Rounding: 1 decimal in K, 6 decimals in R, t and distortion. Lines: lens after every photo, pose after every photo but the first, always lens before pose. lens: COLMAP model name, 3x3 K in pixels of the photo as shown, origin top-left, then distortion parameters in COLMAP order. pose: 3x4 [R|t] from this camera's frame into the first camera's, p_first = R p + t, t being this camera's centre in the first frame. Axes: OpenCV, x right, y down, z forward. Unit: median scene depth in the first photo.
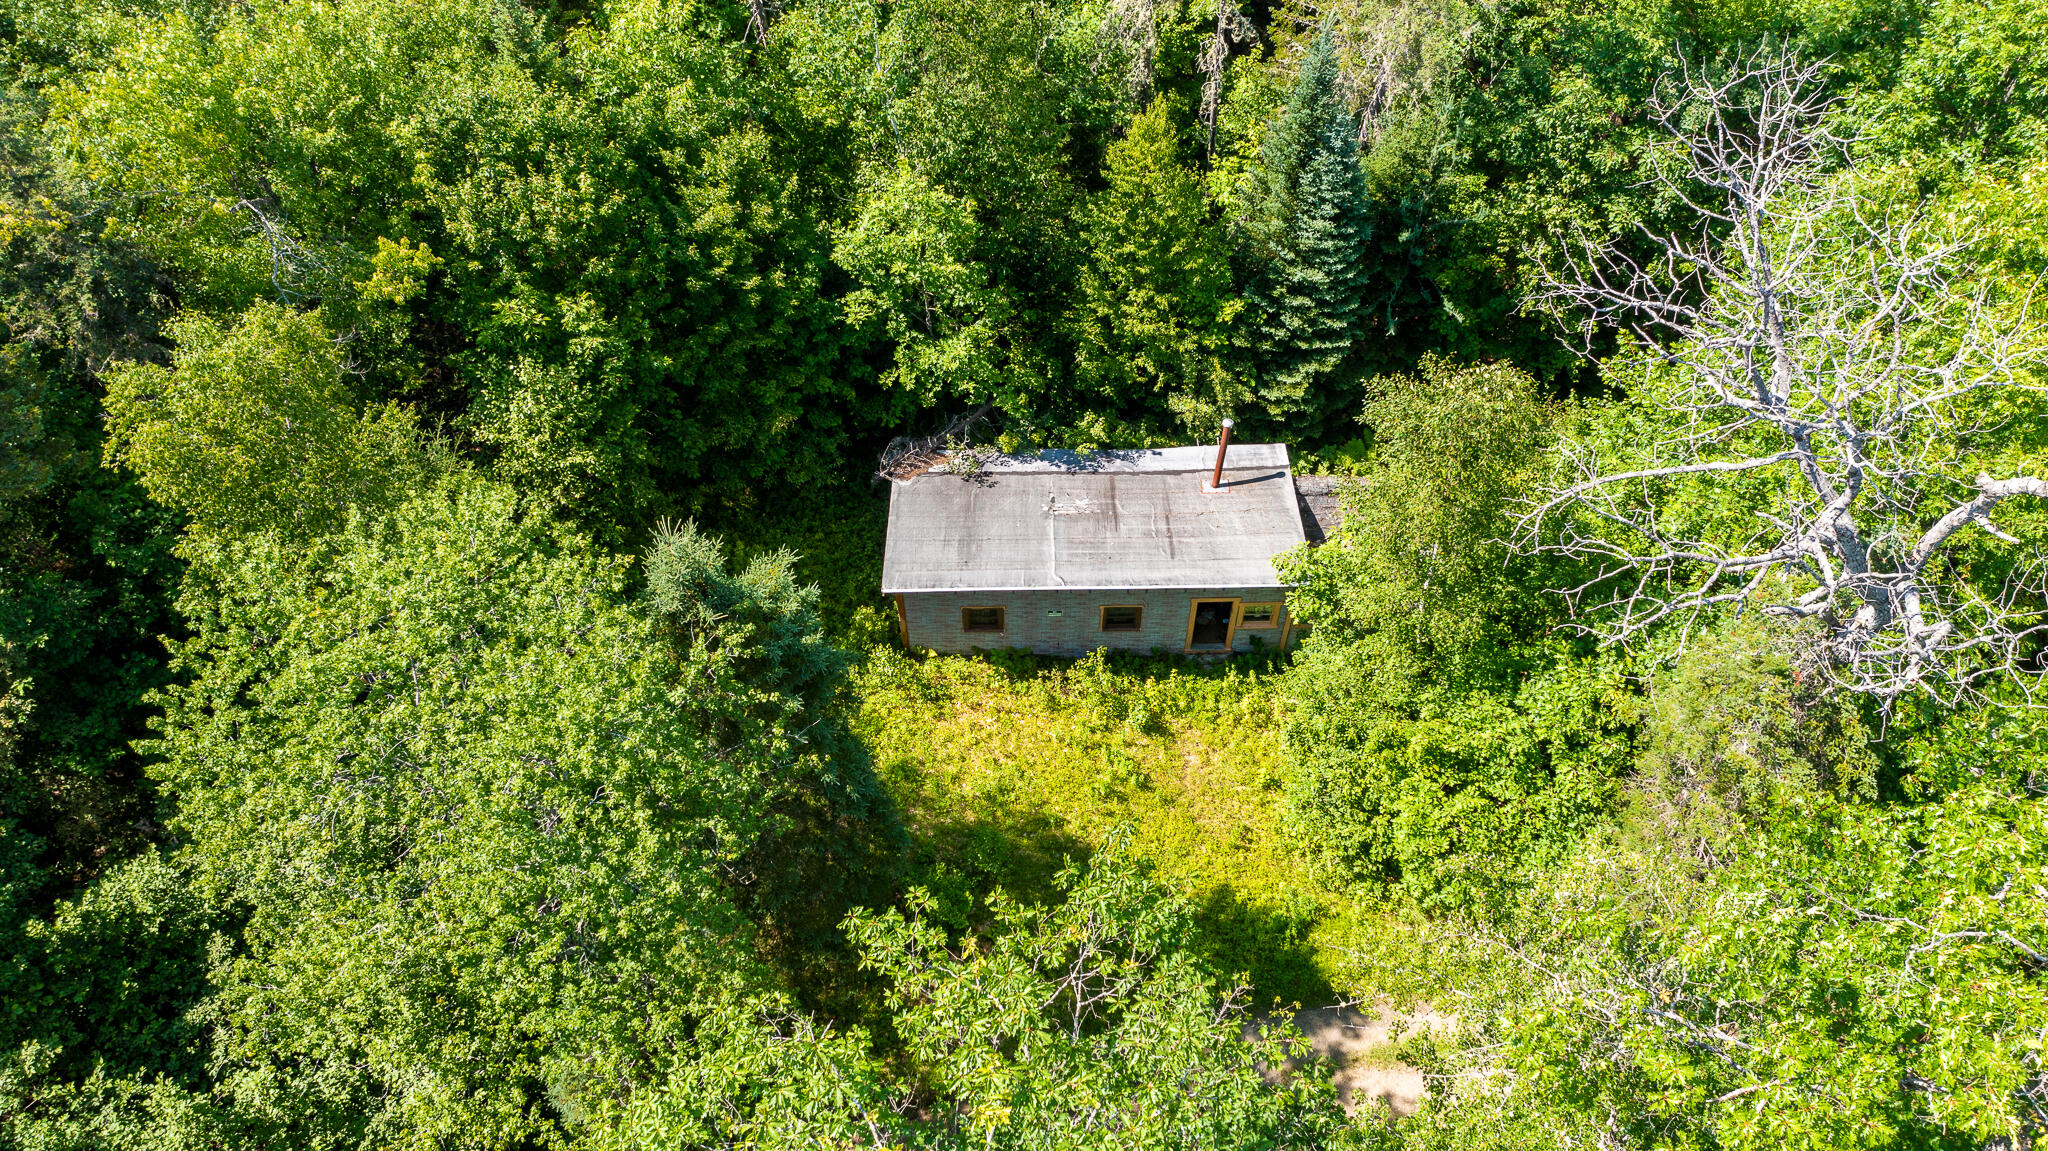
lens RADIAL K [[1602.9, 0, 1017.7], [0, 1602.9, 602.8], [0, 0, 1]] dist [-0.015947, 0.008608]
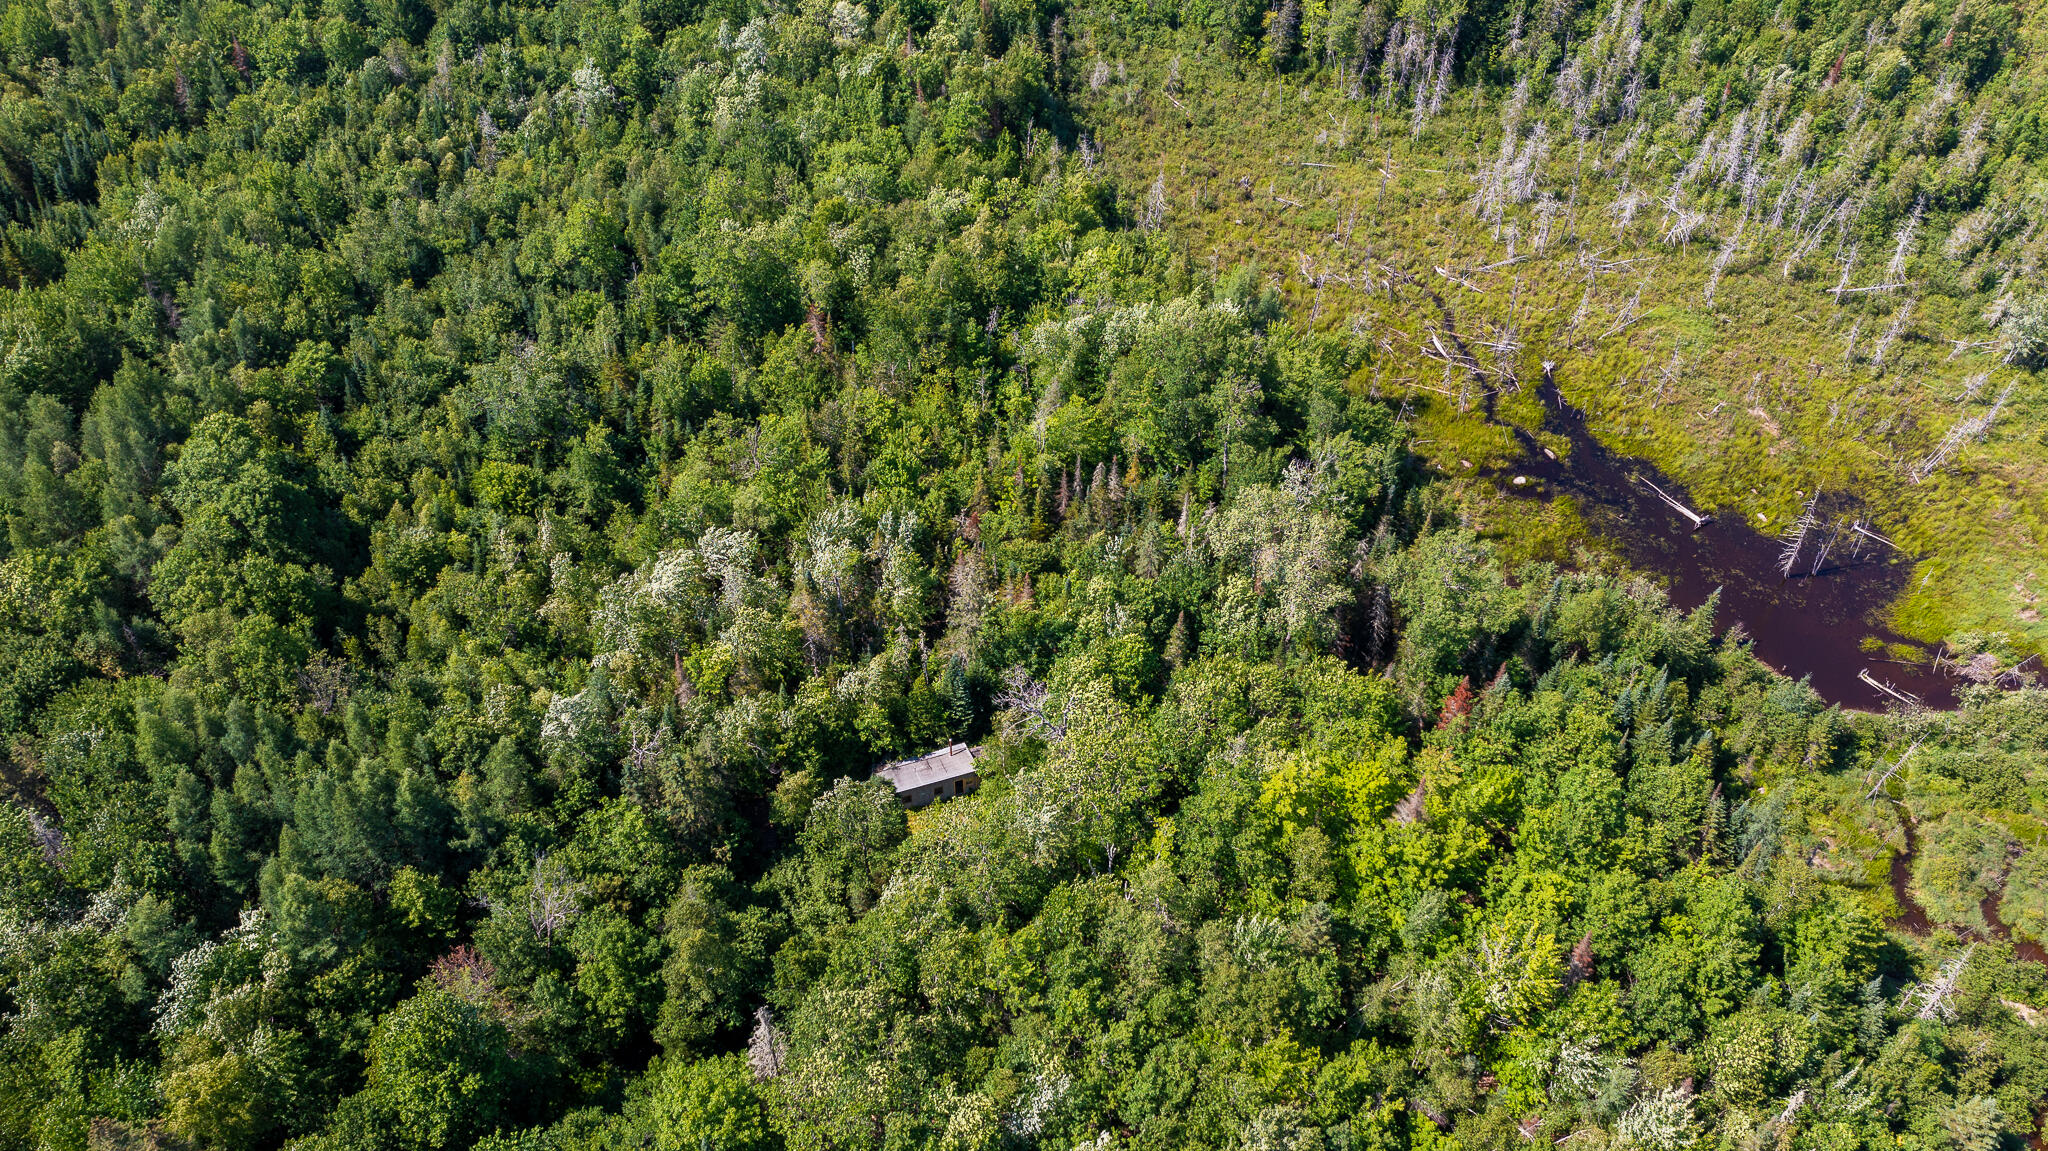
lens RADIAL K [[1610.5, 0, 1016.3], [0, 1610.5, 572.2], [0, 0, 1]] dist [-0.018786, 0.013935]
pose [[0.944227, -0.227317, 0.238248, -0.618140], [0.279125, 0.936374, -0.212820, 0.424709], [-0.174711, 0.267451, 0.947600, -3.181727]]
